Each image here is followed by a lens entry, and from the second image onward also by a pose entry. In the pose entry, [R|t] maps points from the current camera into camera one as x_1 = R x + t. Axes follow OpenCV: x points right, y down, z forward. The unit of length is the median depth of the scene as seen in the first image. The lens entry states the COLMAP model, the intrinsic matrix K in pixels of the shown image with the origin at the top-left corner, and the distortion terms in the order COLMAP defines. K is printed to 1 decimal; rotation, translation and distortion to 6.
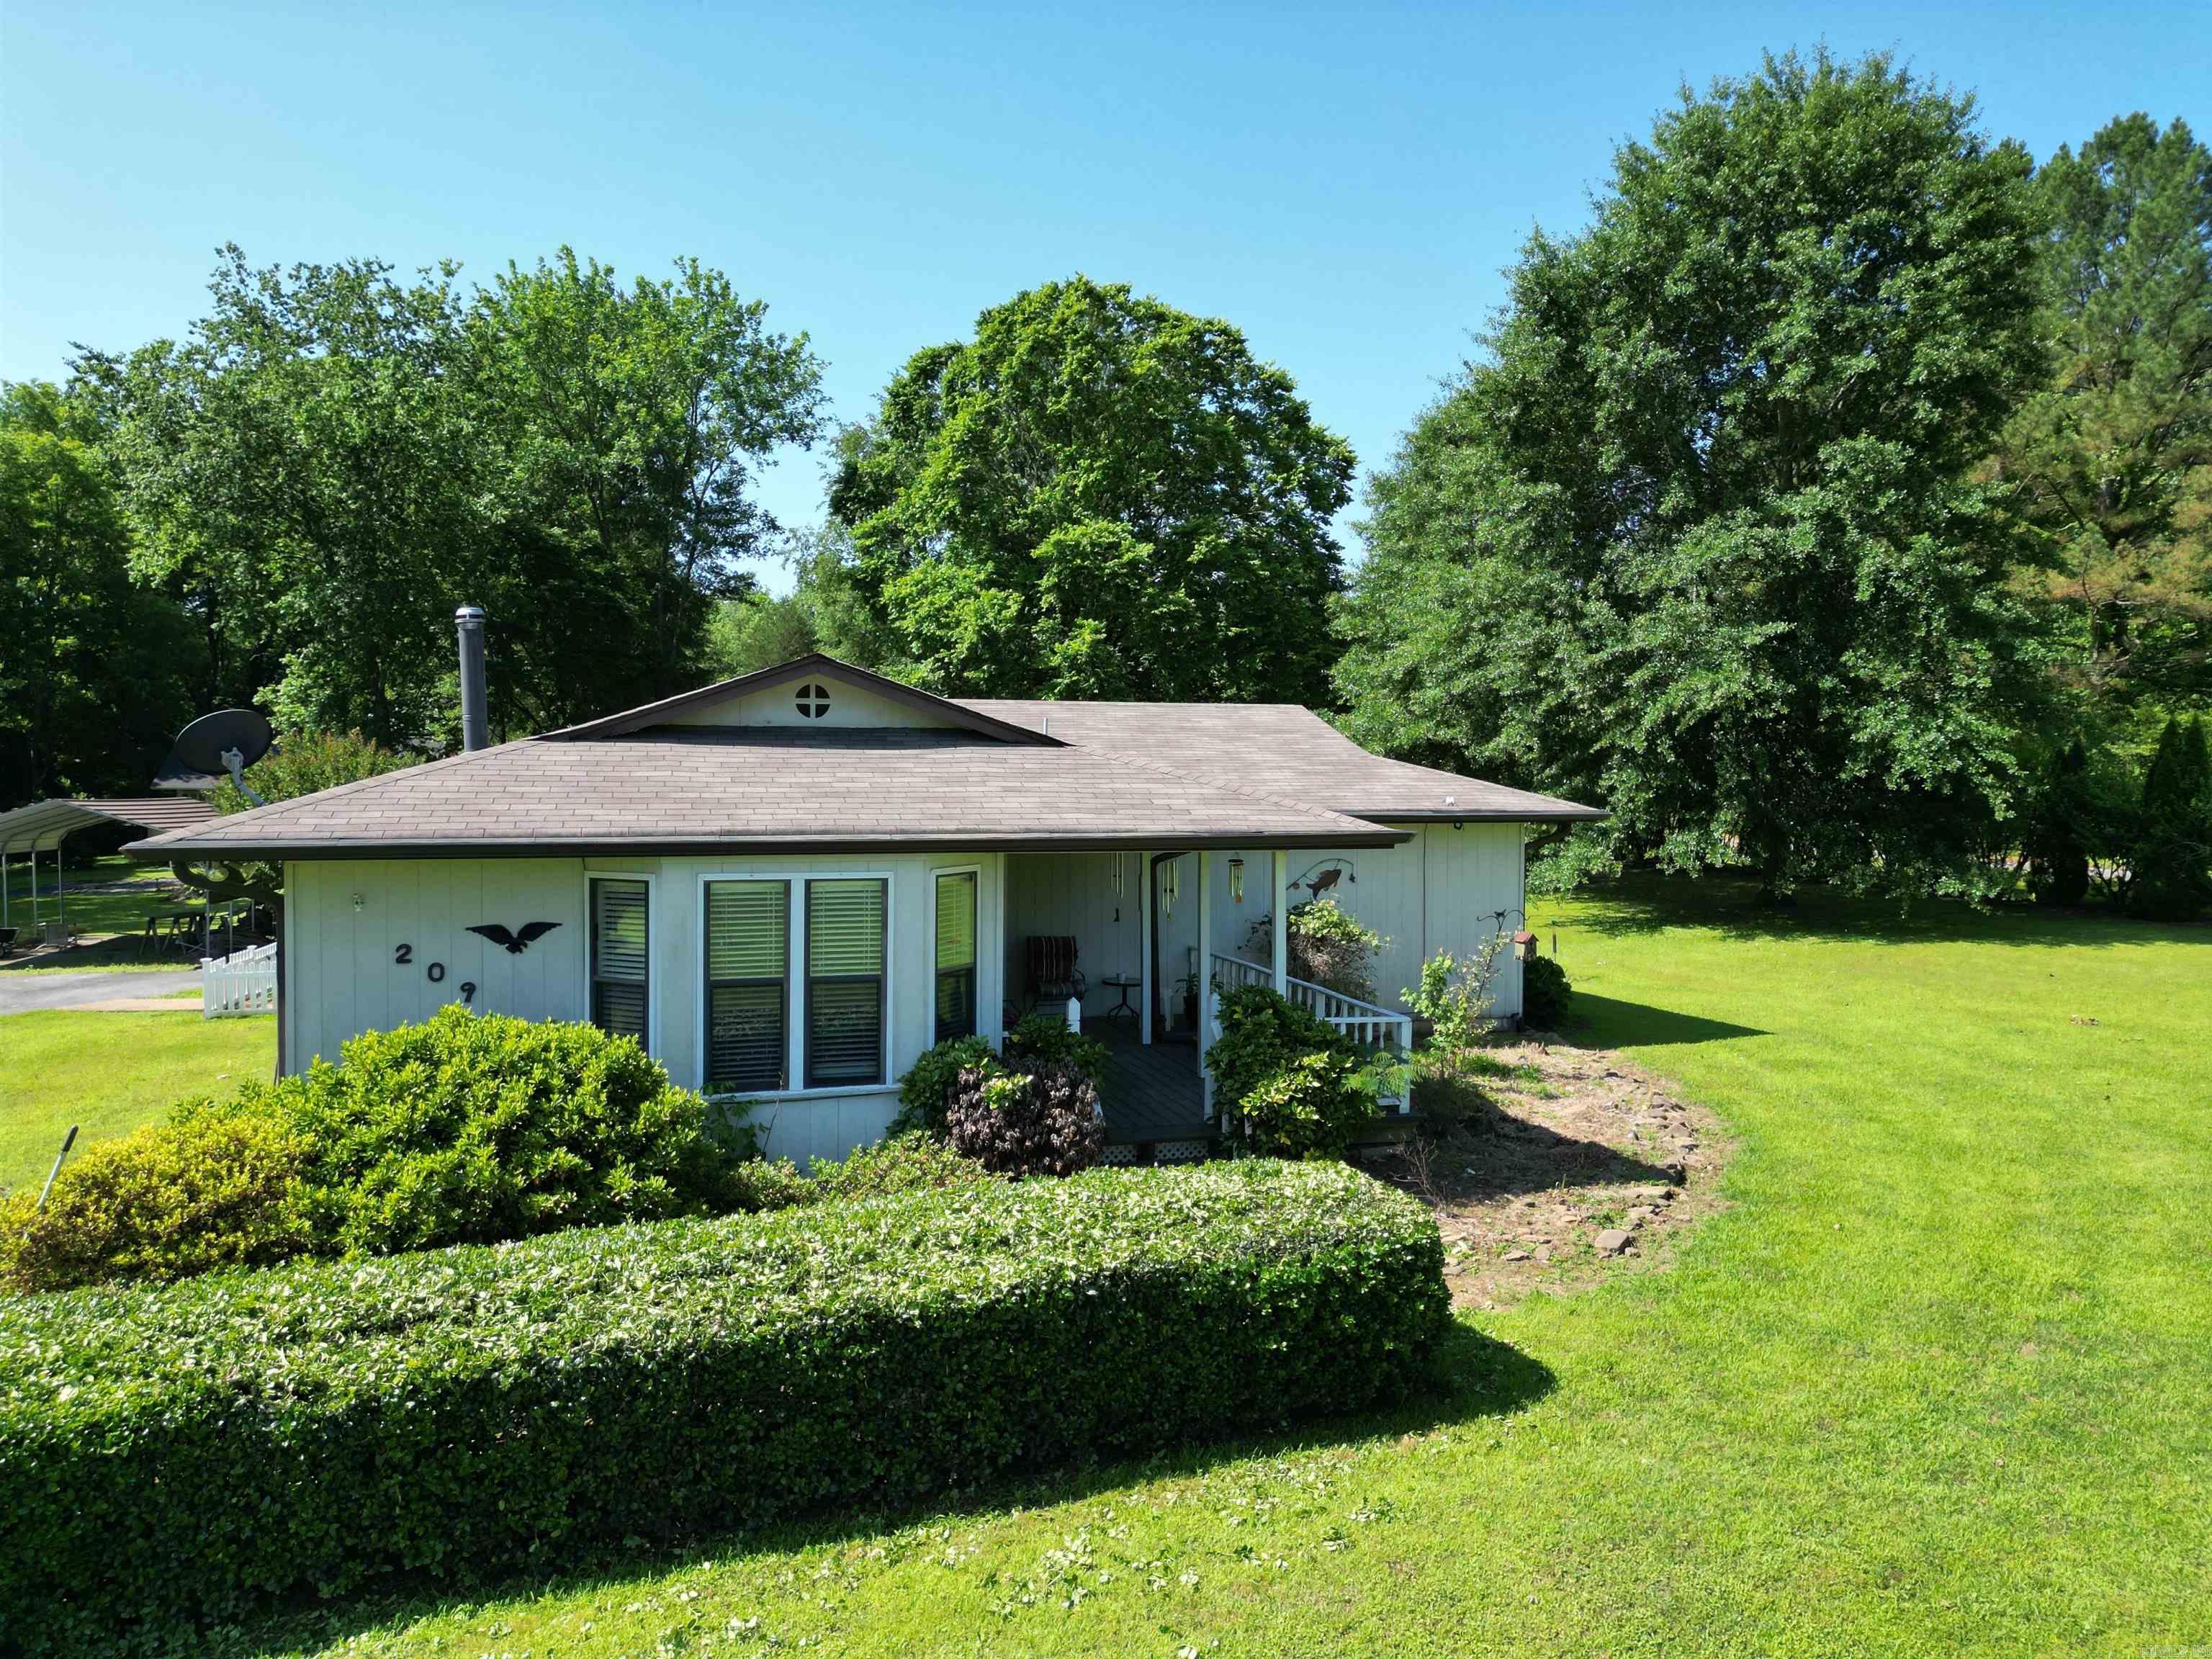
lens RADIAL K [[1541.2, 0, 1095.5], [0, 1541.2, 830.8], [0, 0, 1]] dist [0.101389, -0.122536]
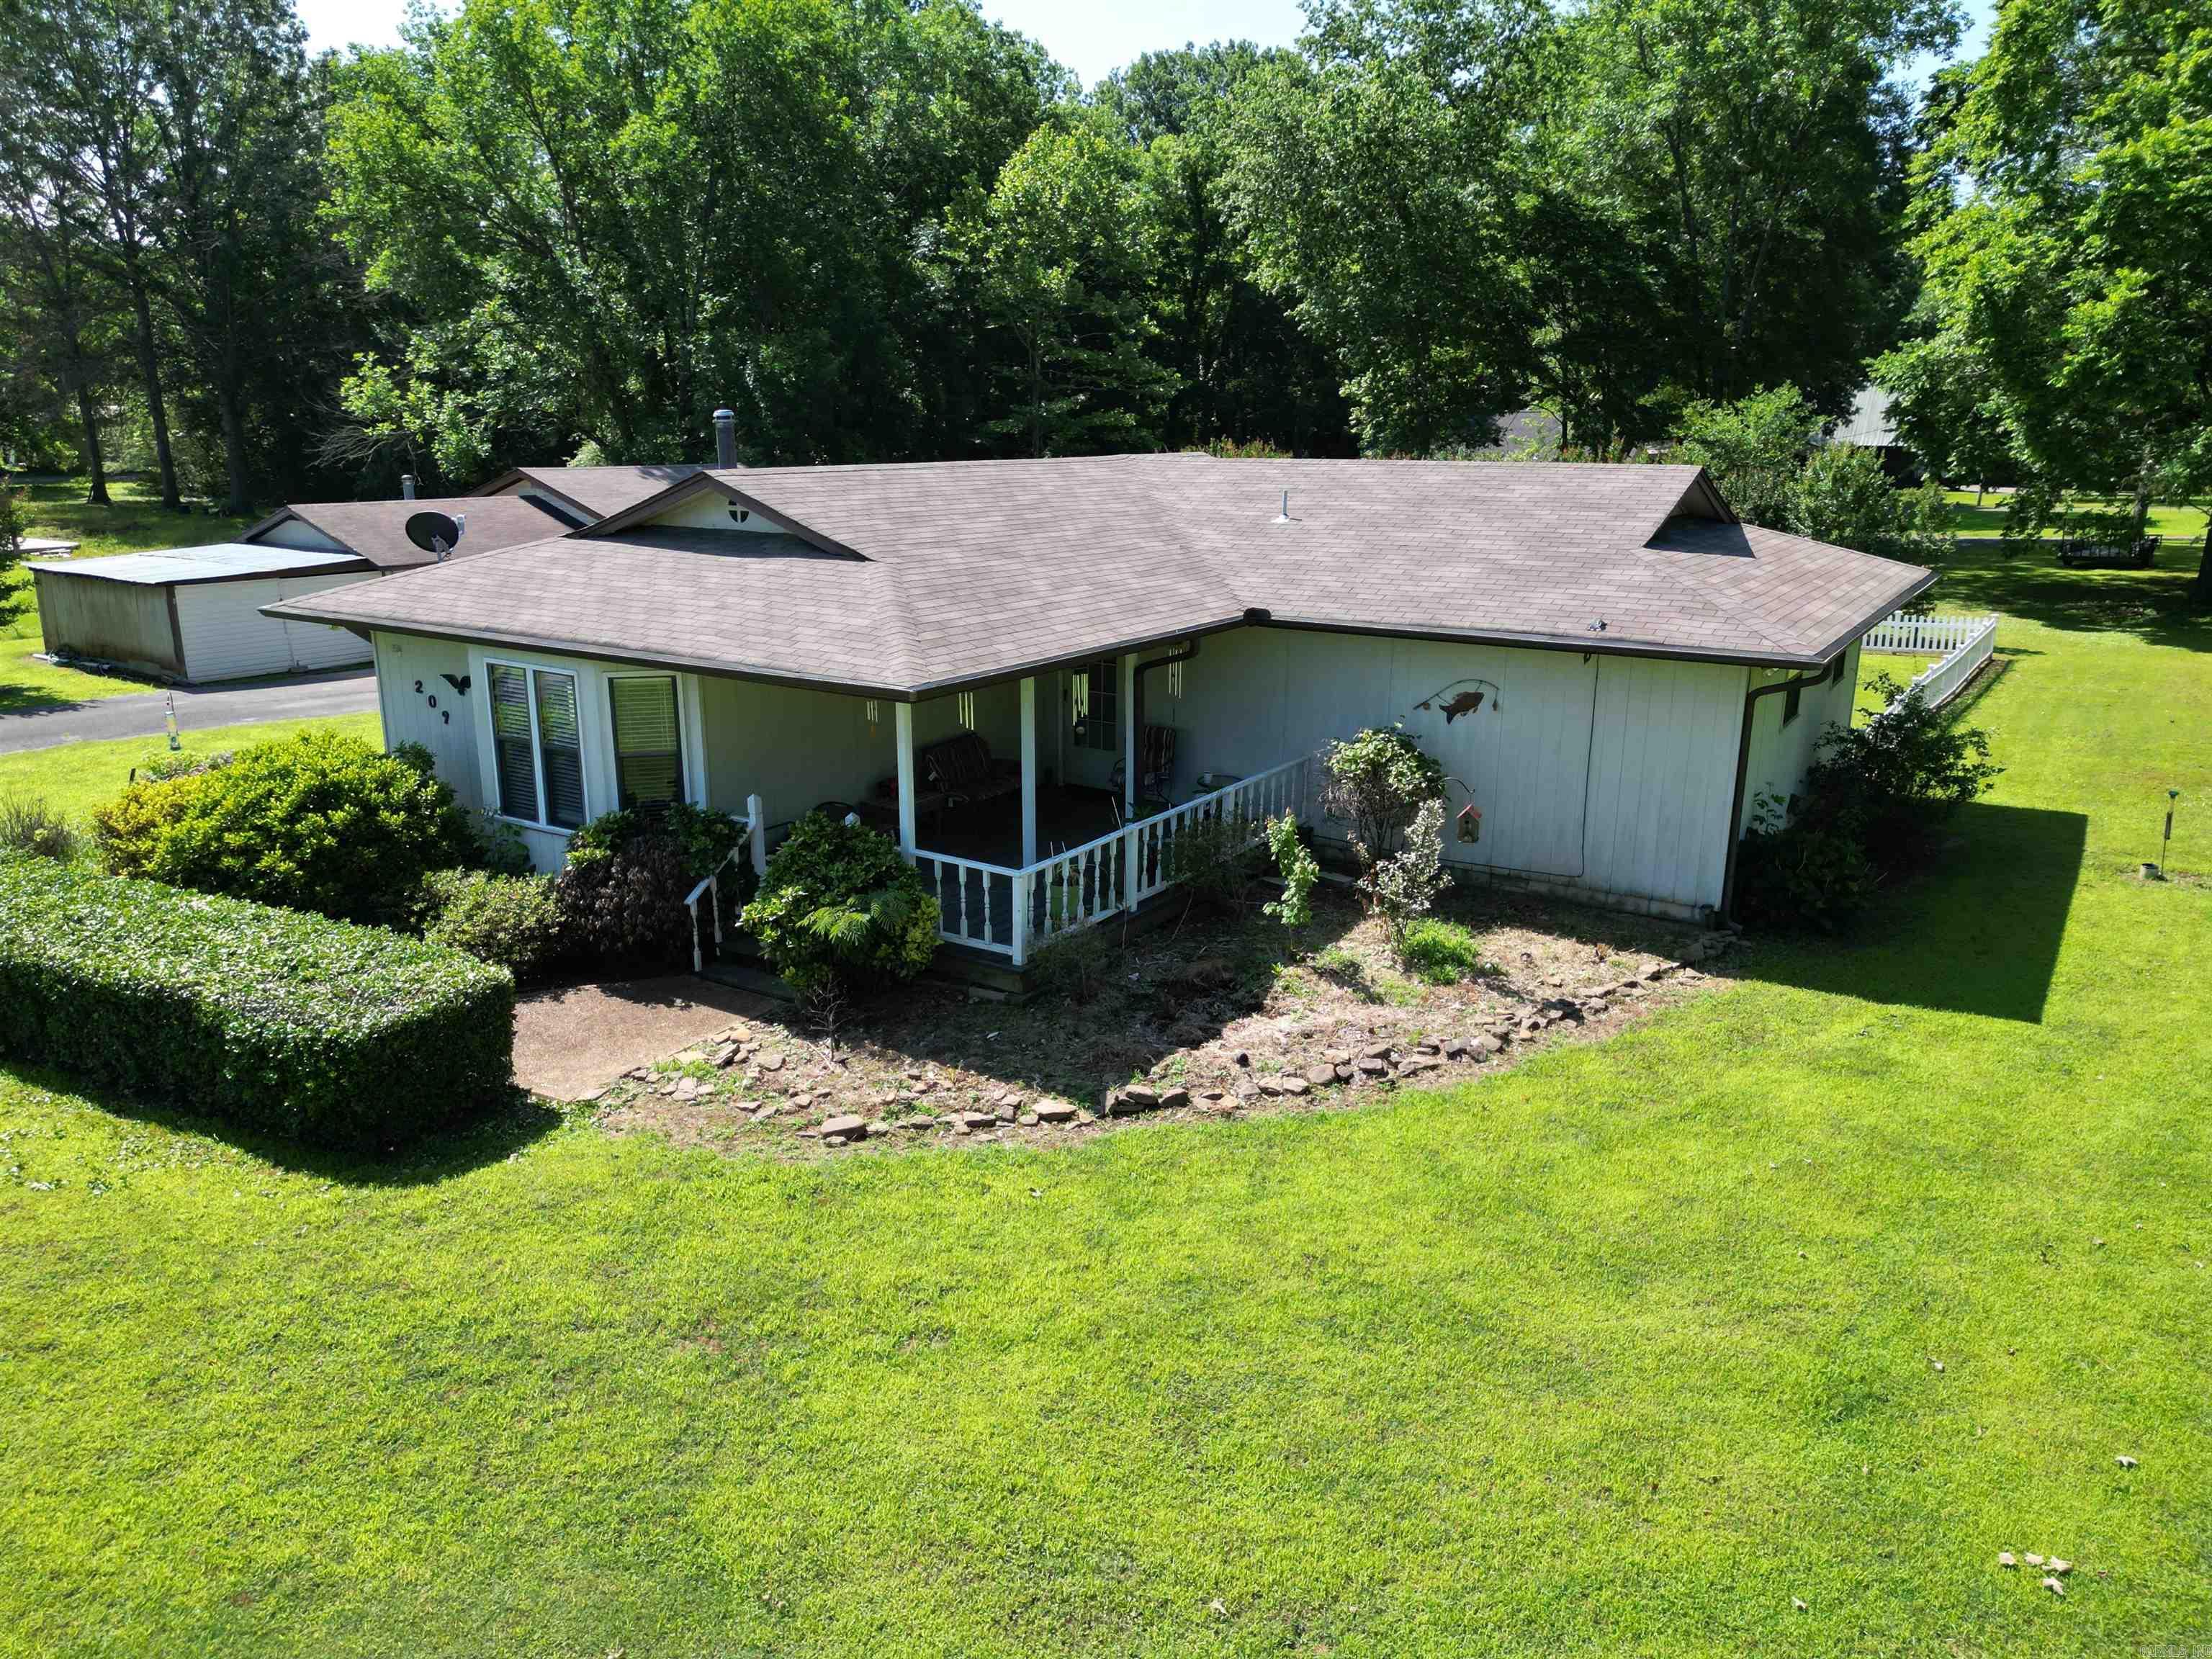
lens RADIAL K [[1538.4, 0, 1106.0], [0, 1538.4, 829.5], [0, 0, 1]] dist [0.074226, -0.083574]
pose [[0.652966, 0.197505, -0.731182, 0.274495], [-0.029947, 0.971378, 0.235643, -0.039705], [0.756795, -0.131970, 0.640192, 0.125464]]
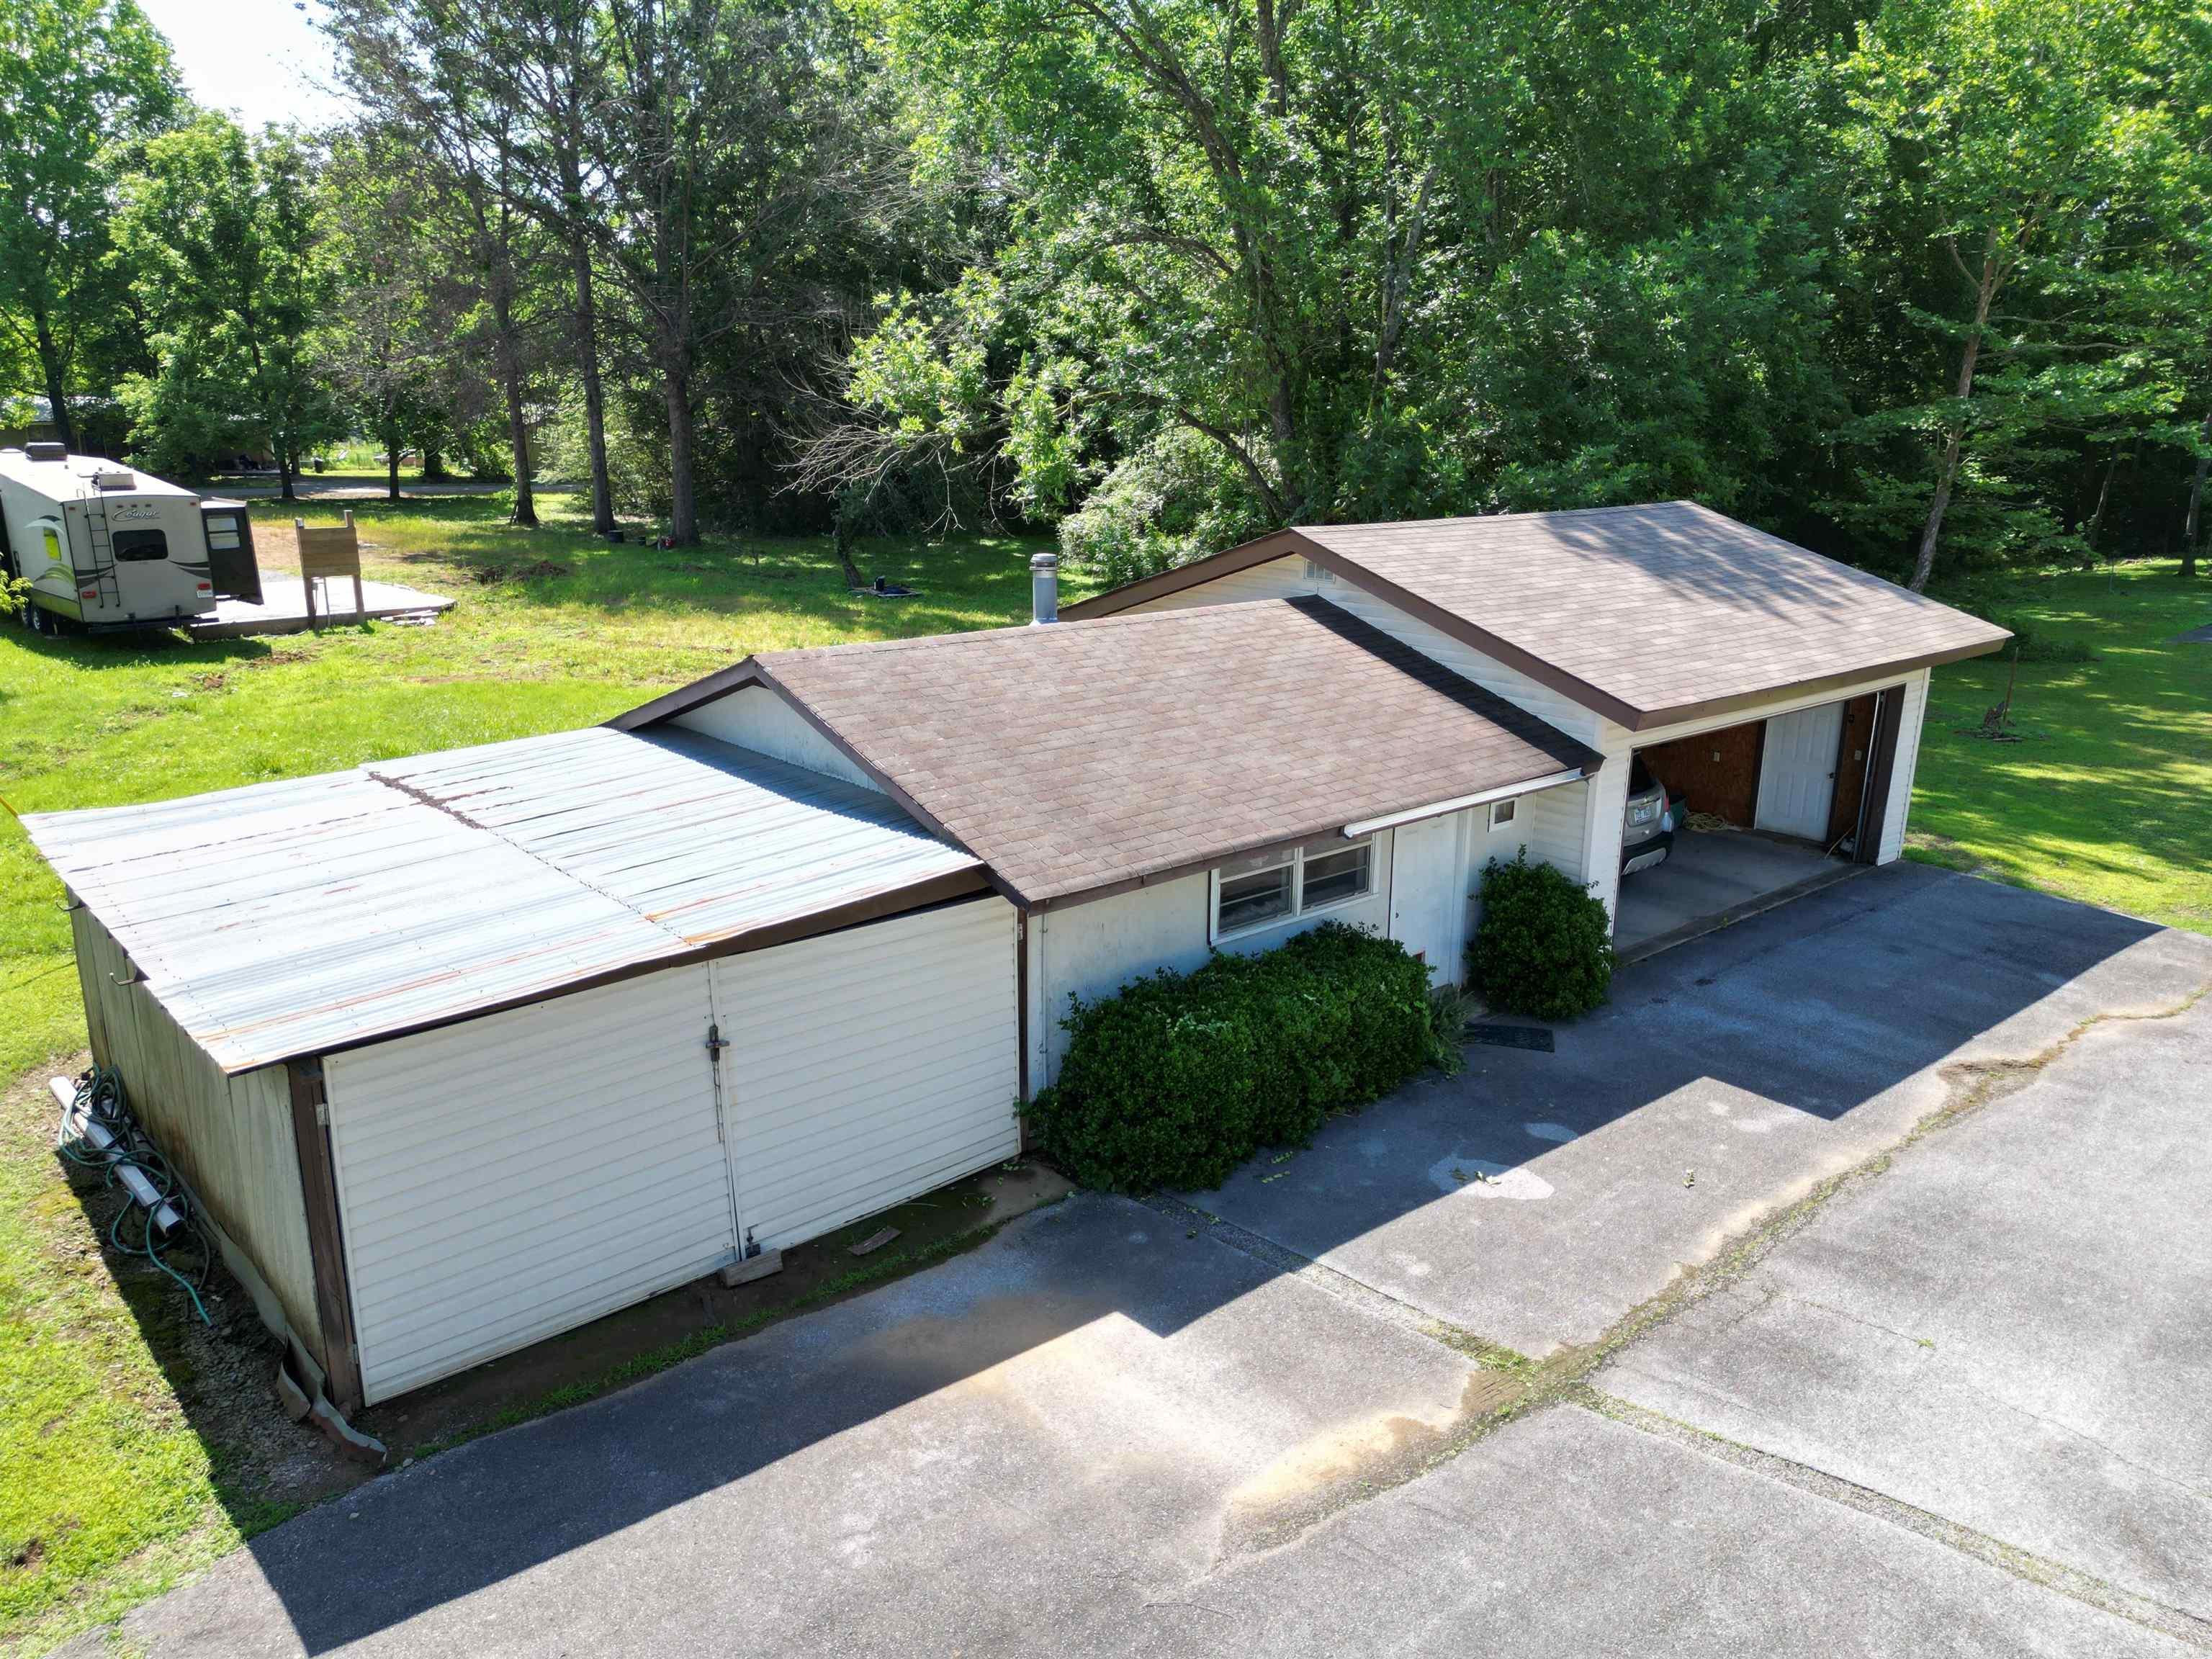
lens RADIAL K [[1538.4, 0, 1106.0], [0, 1538.4, 829.5], [0, 0, 1]] dist [0.074226, -0.083574]
pose [[0.447592, 0.232682, -0.863436, -0.342911], [-0.035421, 0.969410, 0.242879, -0.037675], [0.893536, -0.078127, 0.442142, 0.273973]]
